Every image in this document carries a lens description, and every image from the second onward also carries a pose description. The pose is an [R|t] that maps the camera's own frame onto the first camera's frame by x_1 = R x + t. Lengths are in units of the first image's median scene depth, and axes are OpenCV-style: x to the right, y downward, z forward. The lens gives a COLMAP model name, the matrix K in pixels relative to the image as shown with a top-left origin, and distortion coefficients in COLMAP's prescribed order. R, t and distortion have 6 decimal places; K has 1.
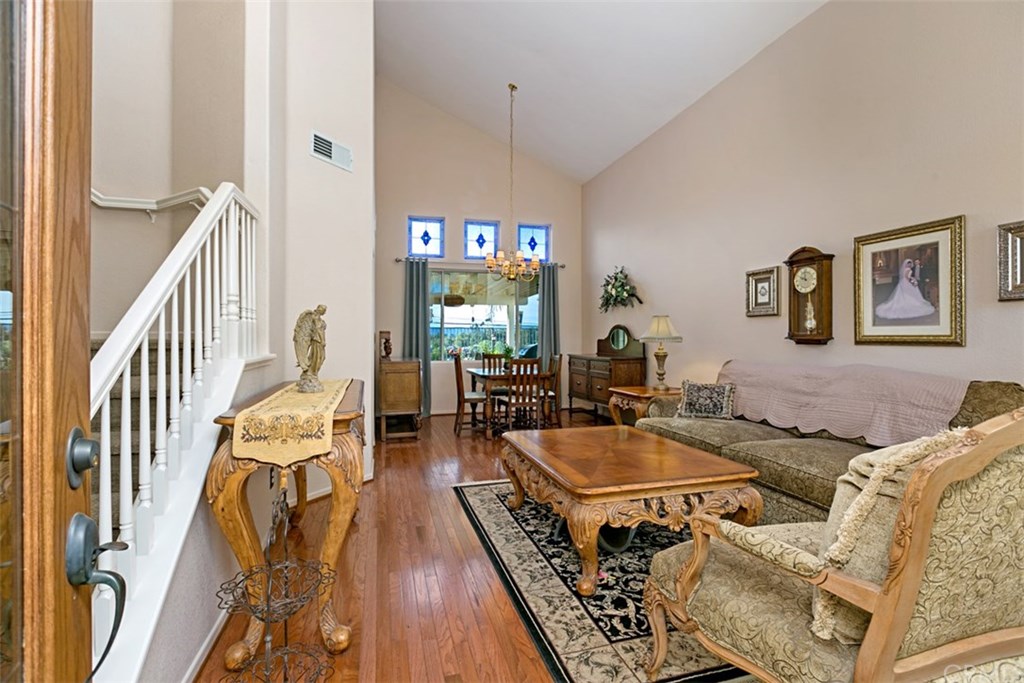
lens RADIAL K [[482.3, 0, 515.1], [0, 482.3, 339.8], [0, 0, 1]] dist [-0.003872, 0.000155]
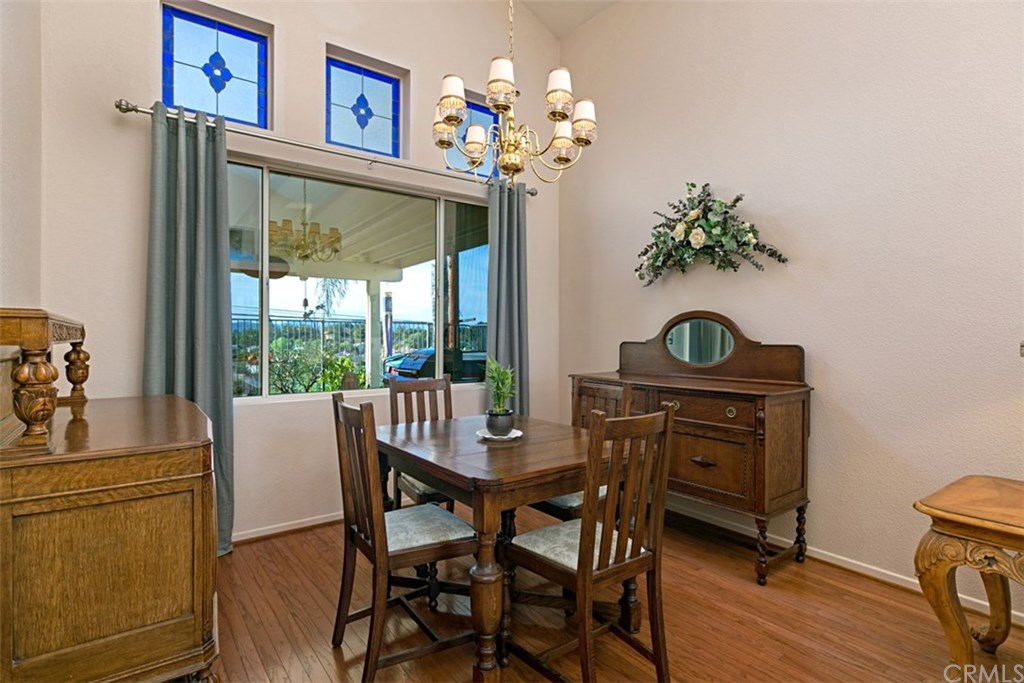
lens RADIAL K [[515.7, 0, 512.7], [0, 515.7, 342.5], [0, 0, 1]] dist [-0.001208, -0.002929]
pose [[0.936149, -0.001886, 0.351599, -0.112634], [-0.001954, 0.999942, 0.010566, -0.005868], [-0.351598, -0.010578, 0.936091, 0.549720]]
